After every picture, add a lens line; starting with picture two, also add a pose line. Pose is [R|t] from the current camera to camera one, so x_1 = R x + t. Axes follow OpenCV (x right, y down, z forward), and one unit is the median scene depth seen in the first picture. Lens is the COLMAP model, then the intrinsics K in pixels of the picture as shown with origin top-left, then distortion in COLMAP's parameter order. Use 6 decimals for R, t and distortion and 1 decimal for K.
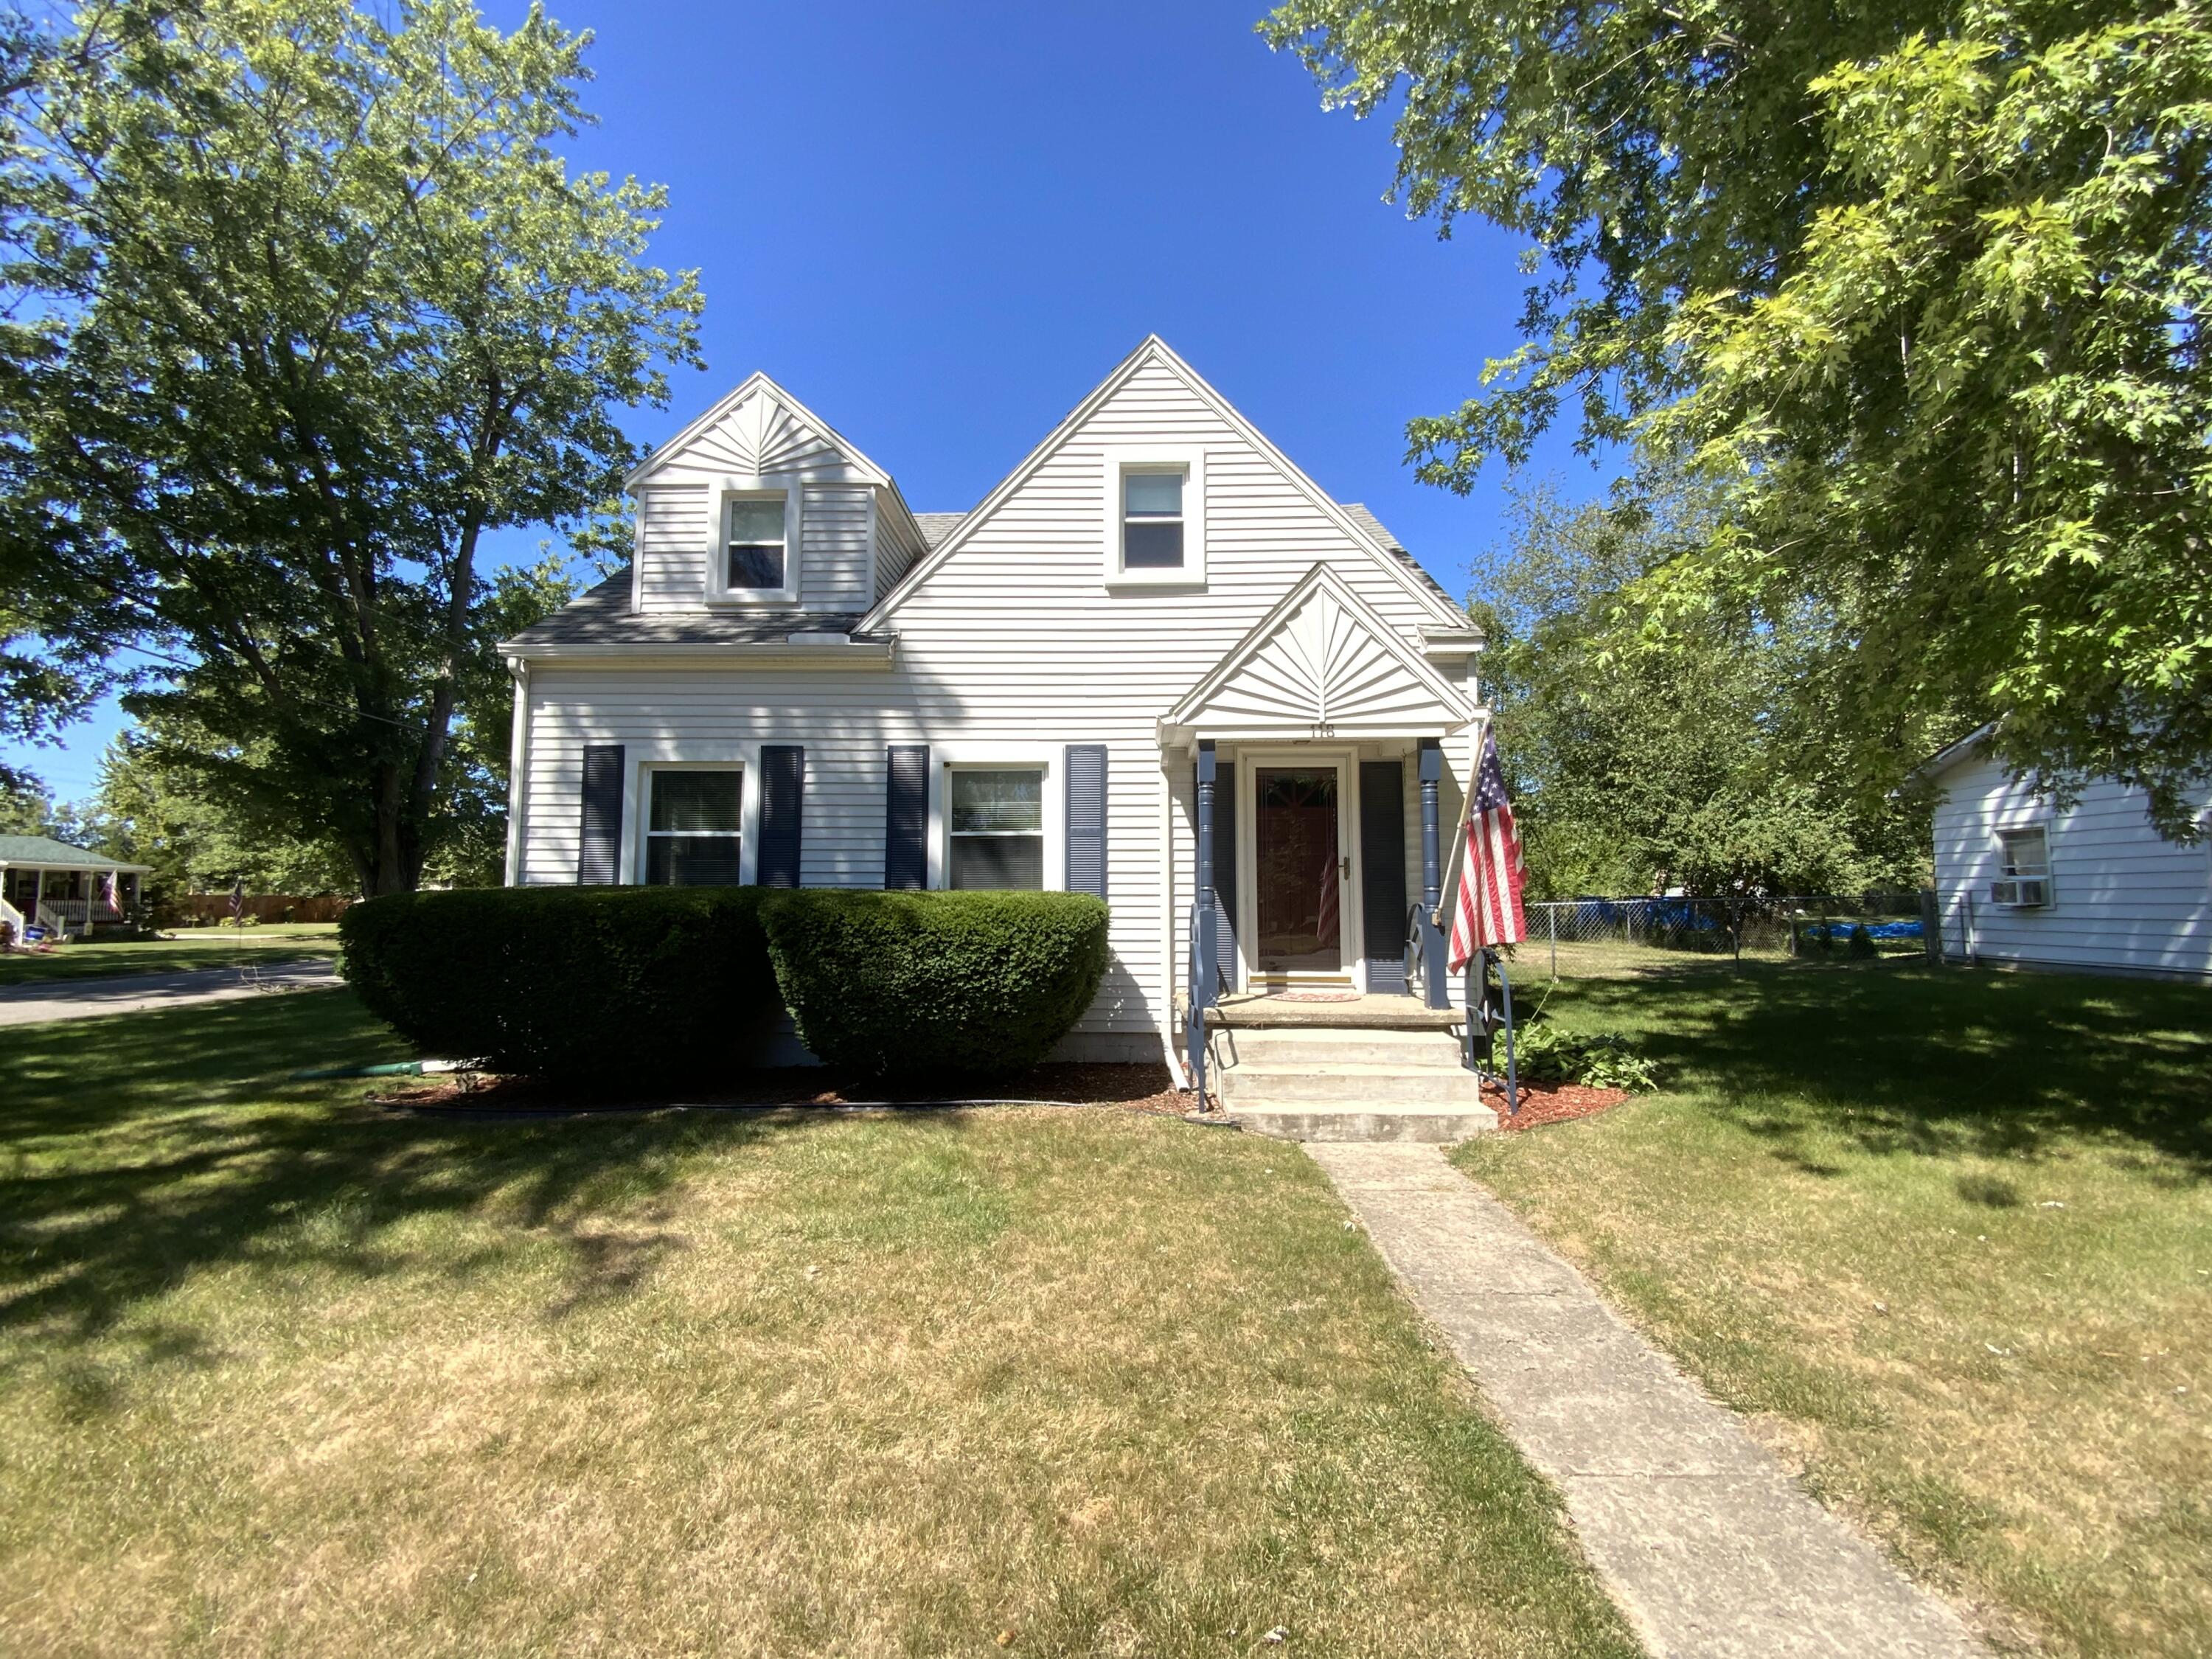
lens RADIAL K [[880.1, 0, 1106.0], [0, 880.1, 829.5], [0, 0, 1]] dist [0.000483, -0.000011]
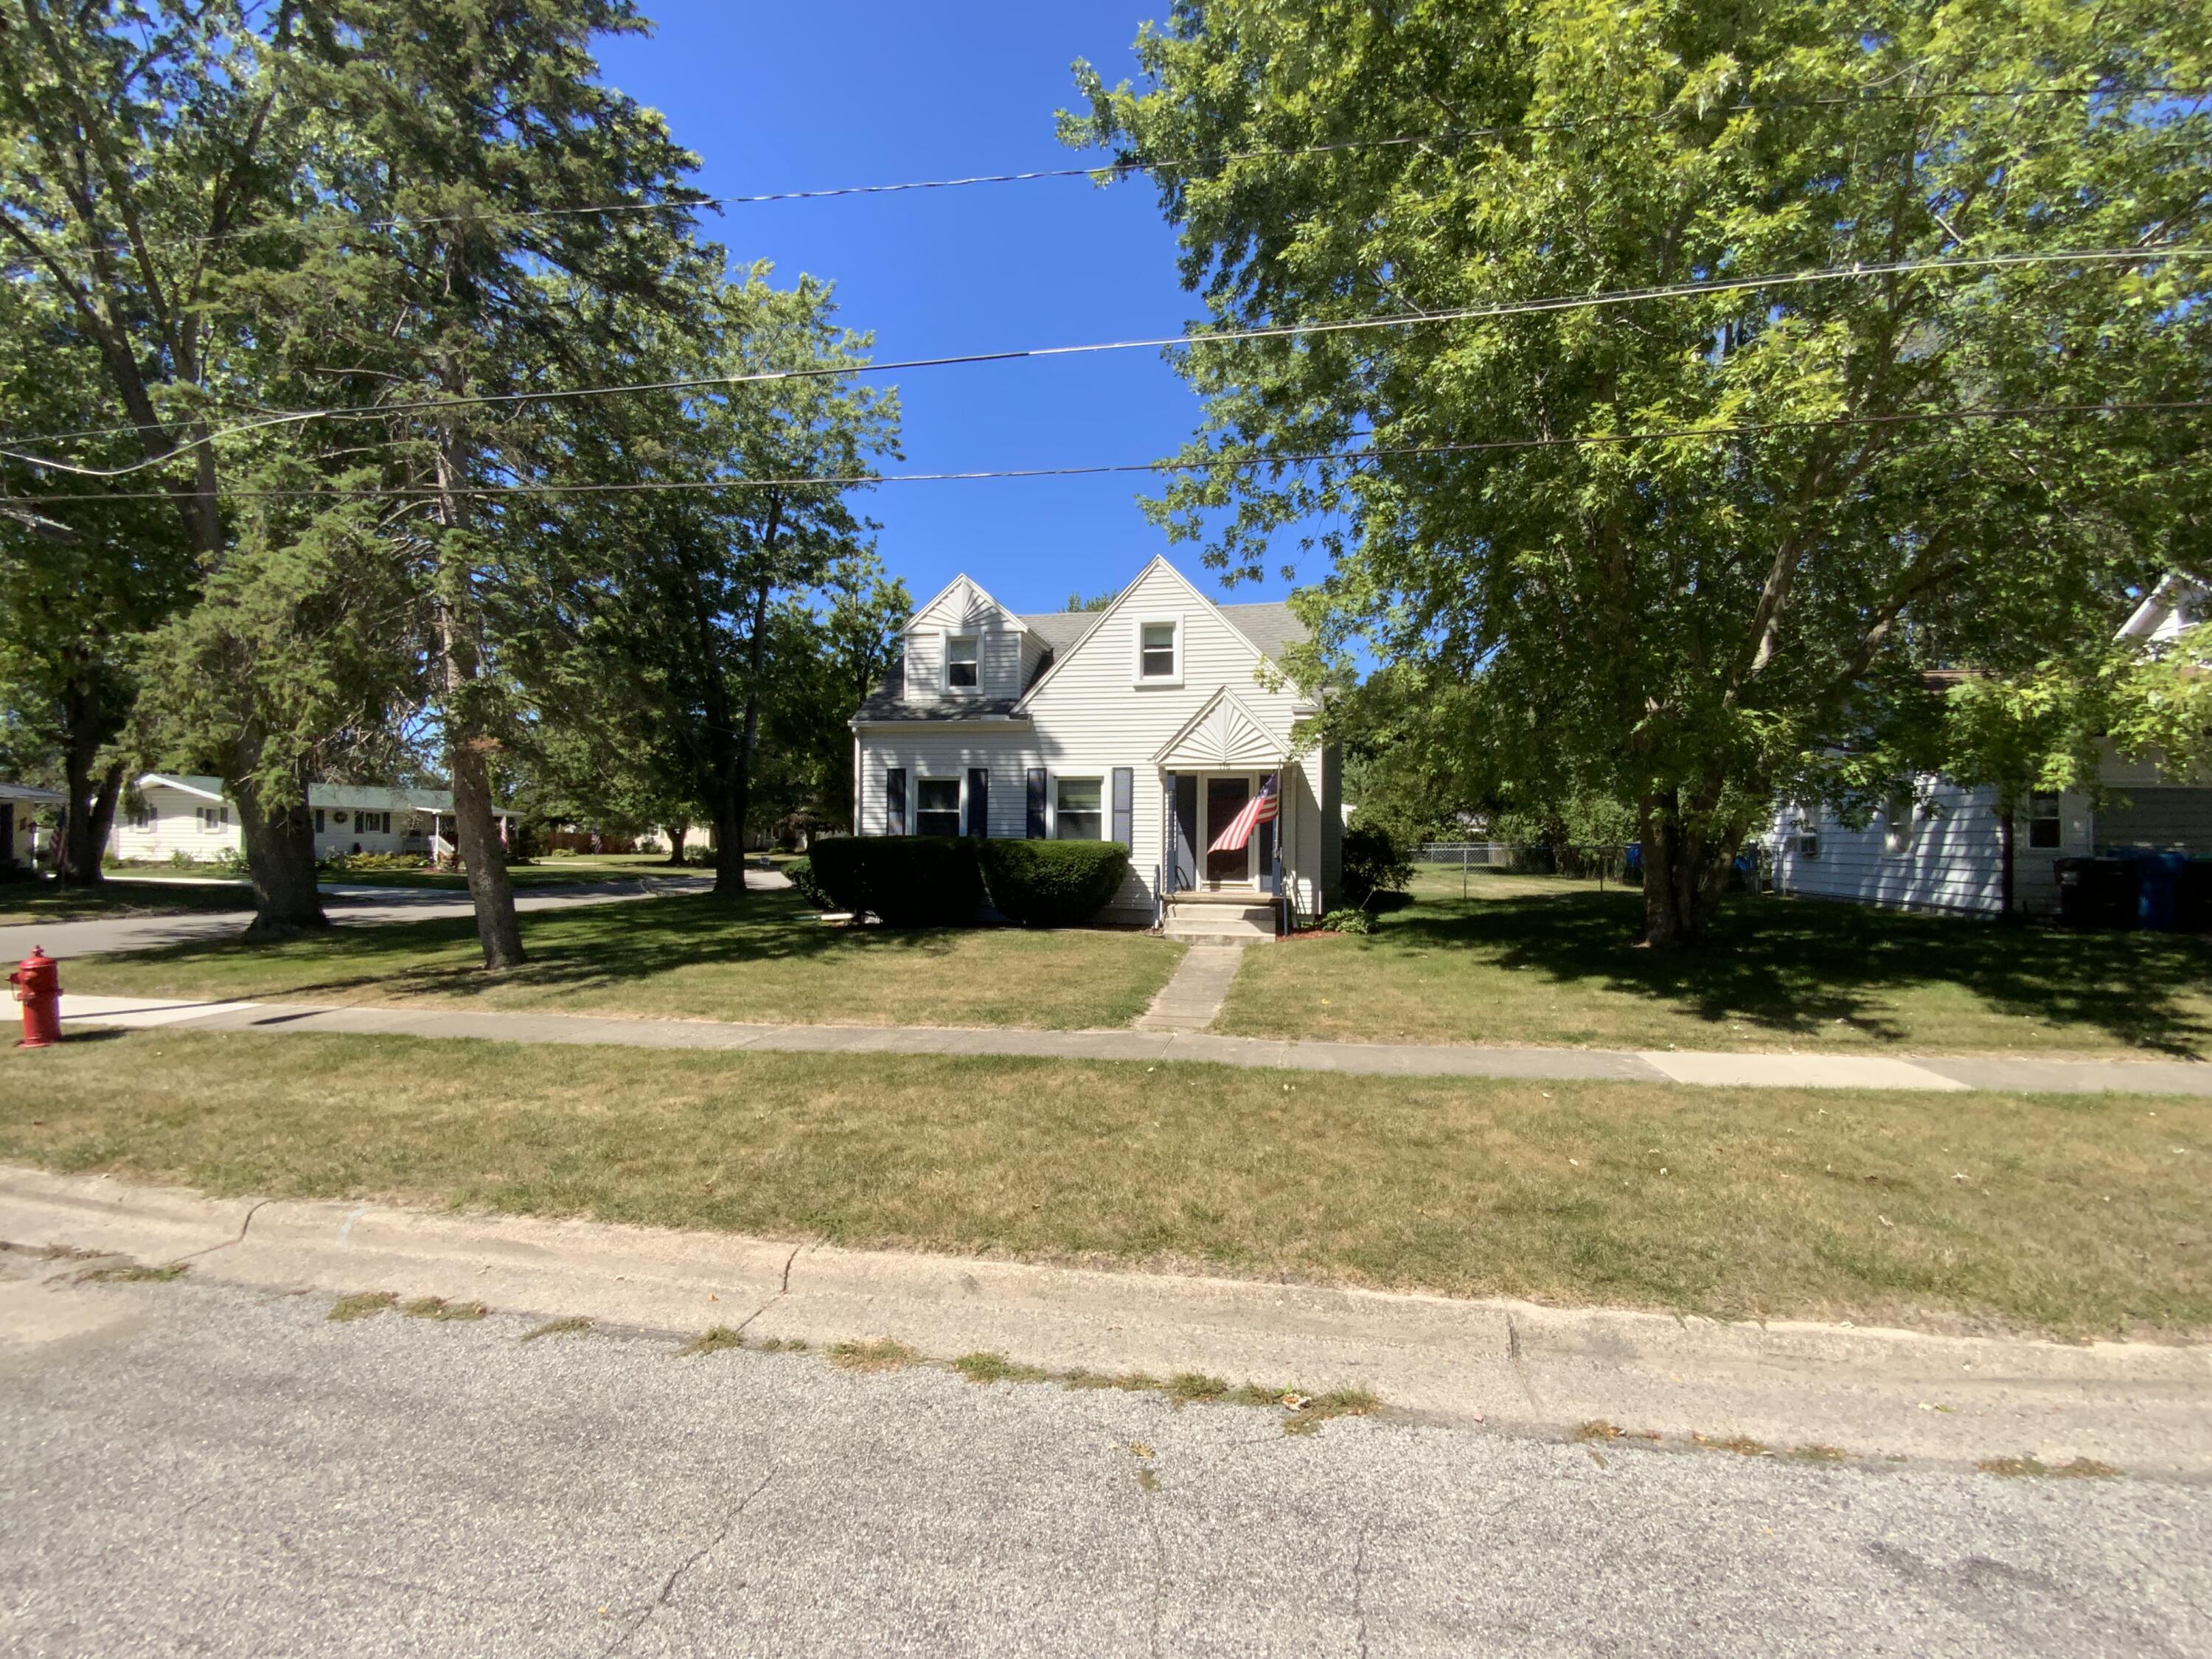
lens RADIAL K [[880.1, 0, 1106.0], [0, 880.1, 829.5], [0, 0, 1]] dist [0.000483, -0.000011]
pose [[0.985396, 0.006549, -0.170153, 0.282694], [0.004859, 0.997772, 0.066545, -0.088488], [0.170210, -0.066400, 0.983168, -0.991932]]
